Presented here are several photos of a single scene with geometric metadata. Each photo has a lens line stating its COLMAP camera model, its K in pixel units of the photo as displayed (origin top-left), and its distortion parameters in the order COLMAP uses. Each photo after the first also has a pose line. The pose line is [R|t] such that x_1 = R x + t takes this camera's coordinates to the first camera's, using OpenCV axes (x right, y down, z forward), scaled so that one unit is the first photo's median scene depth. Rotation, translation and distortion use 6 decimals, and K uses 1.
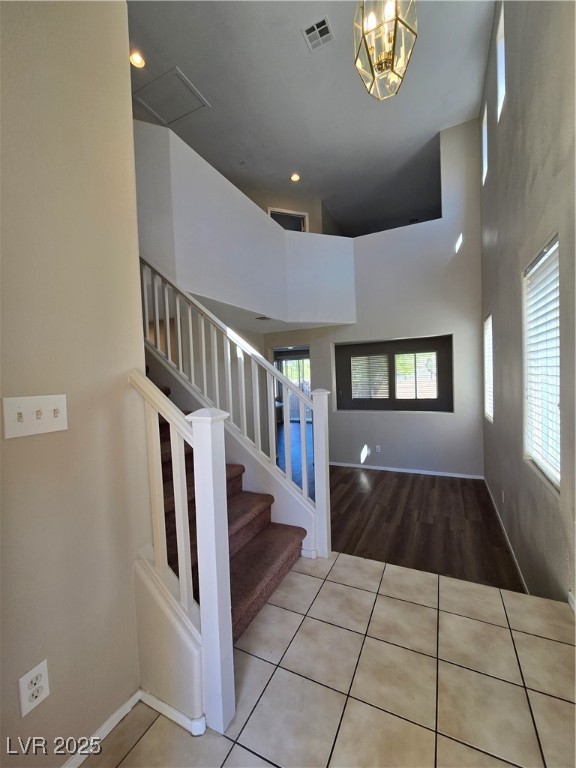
lens RADIAL K [[317.4, 0, 285.7], [0, 317.4, 388.7], [0, 0, 1]] dist [-0.006403, 0.003354]
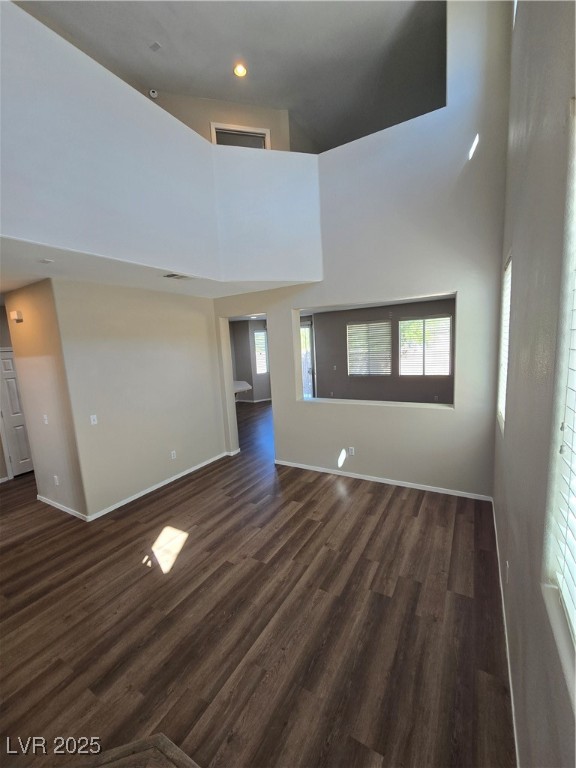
lens RADIAL K [[317.4, 0, 286.6], [0, 317.4, 388.4], [0, 0, 1]] dist [-0.006403, 0.003354]
pose [[0.997199, -0.004539, -0.074651, 0.216068], [0.012198, 0.994661, 0.102470, -0.041995], [0.073788, -0.103094, 0.991931, 0.282946]]
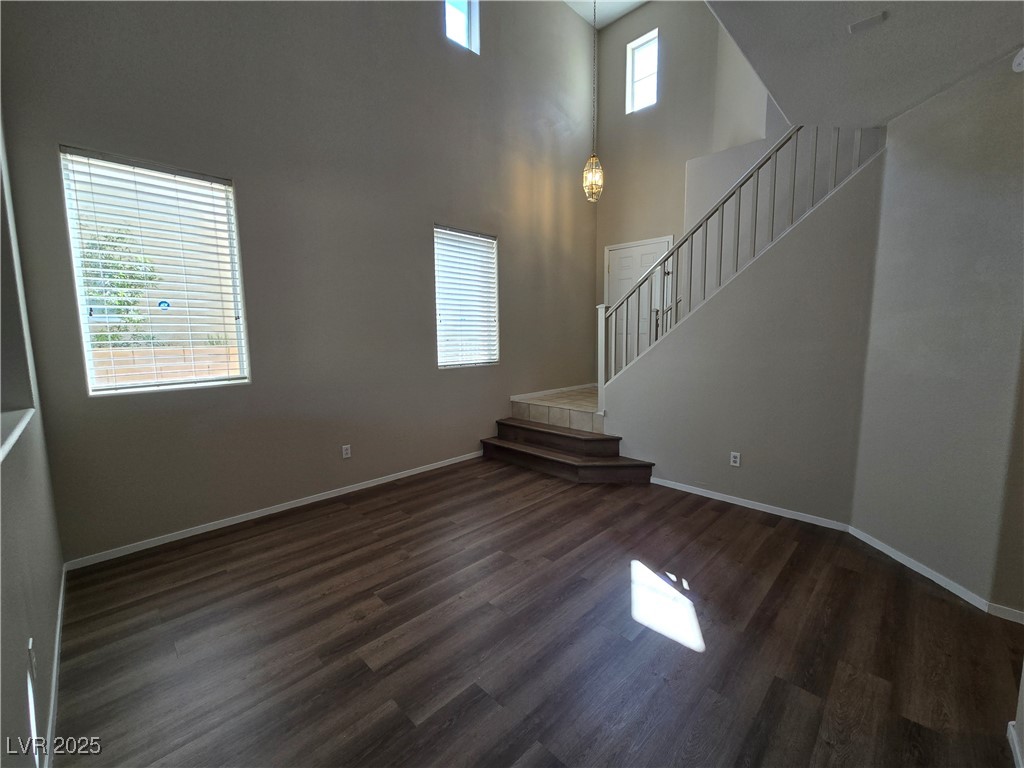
lens RADIAL K [[423.2, 0, 511.6], [0, 423.2, 381.3], [0, 0, 1]] dist [-0.006403, 0.003354]
pose [[-0.947715, 0.009864, 0.318966, -0.046897], [0.058462, 0.987973, 0.143149, 0.019878], [-0.313718, 0.154312, -0.936893, 1.246931]]
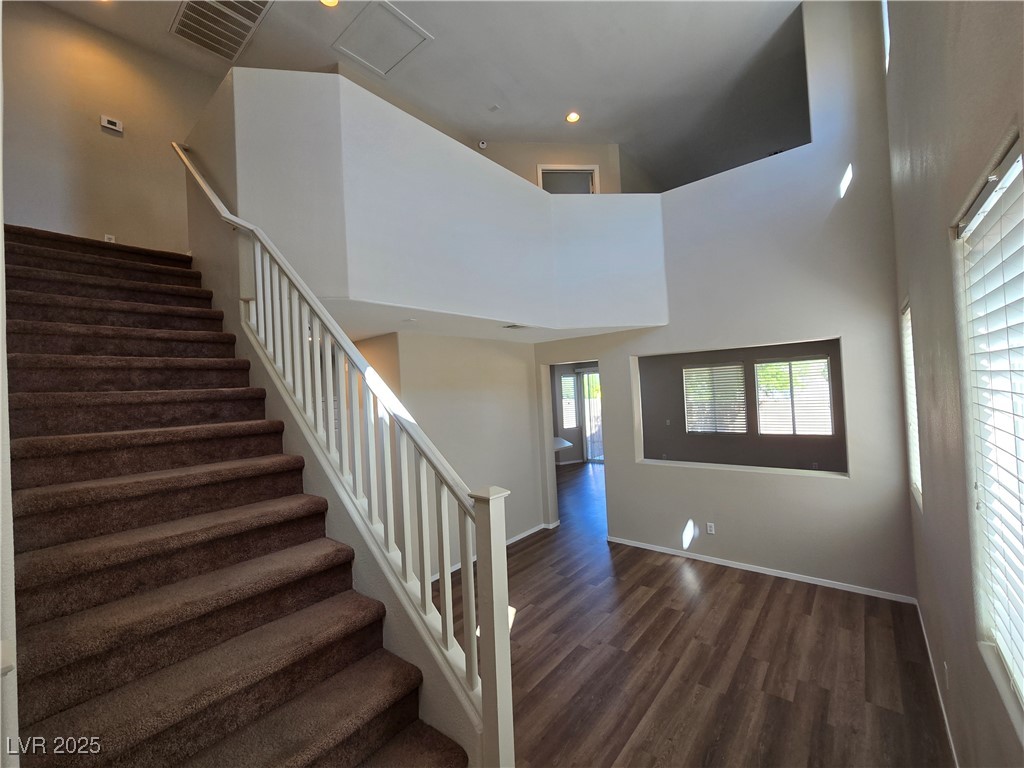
lens RADIAL K [[423.2, 0, 513.4], [0, 423.2, 385.0], [0, 0, 1]] dist [-0.006403, 0.003354]
pose [[0.973050, -0.014589, -0.230134, 0.126466], [0.004295, 0.998970, -0.045168, -0.055246], [0.230556, 0.042962, 0.972110, 0.125806]]
